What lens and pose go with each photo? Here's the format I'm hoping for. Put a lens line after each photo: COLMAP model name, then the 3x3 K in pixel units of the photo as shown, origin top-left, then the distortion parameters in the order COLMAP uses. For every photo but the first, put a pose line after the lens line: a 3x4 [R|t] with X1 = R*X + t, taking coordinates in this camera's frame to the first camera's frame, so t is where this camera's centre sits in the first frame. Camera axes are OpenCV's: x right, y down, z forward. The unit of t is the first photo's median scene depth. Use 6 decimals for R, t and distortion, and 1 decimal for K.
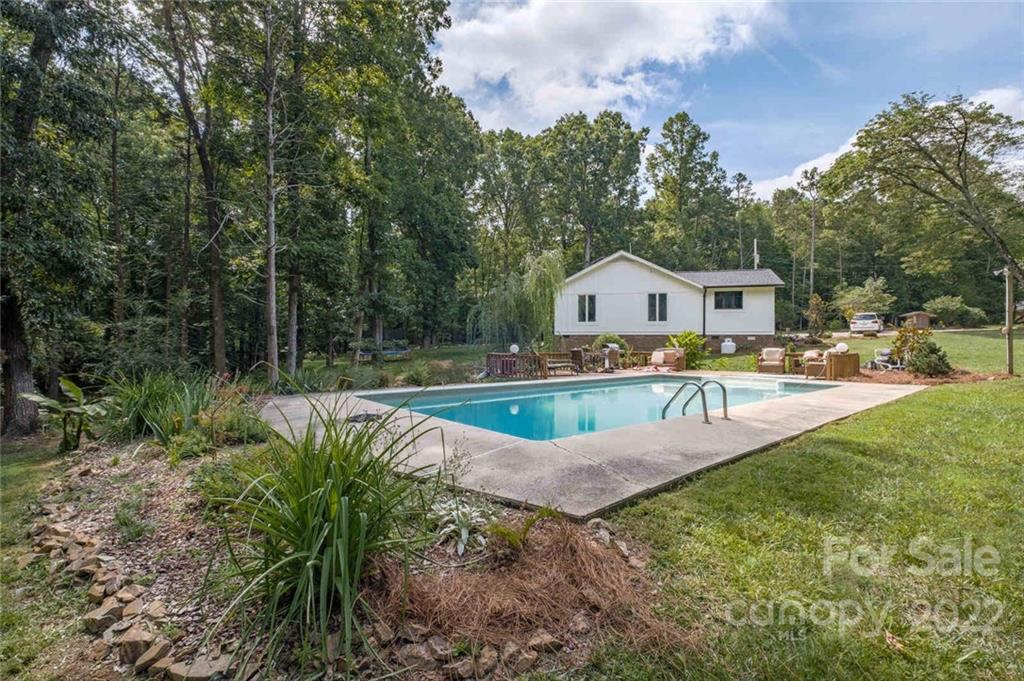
lens RADIAL K [[454.7, 0, 509.1], [0, 454.7, 339.1], [0, 0, 1]] dist [-0.000717, 0.000093]
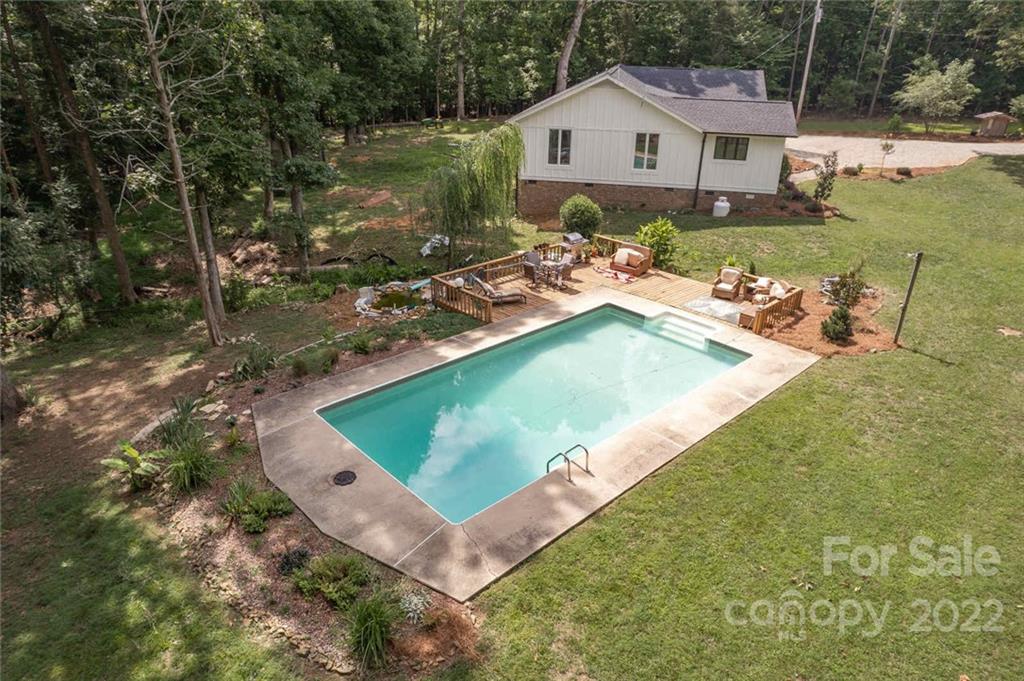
lens RADIAL K [[649.8, 0, 513.9], [0, 649.8, 342.8], [0, 0, 1]] dist [-0.017458, 0.002338]
pose [[0.998145, -0.006695, 0.060519, 0.023156], [-0.018995, 0.910094, 0.413965, -0.237573], [-0.057849, -0.414347, 0.908279, -0.167404]]
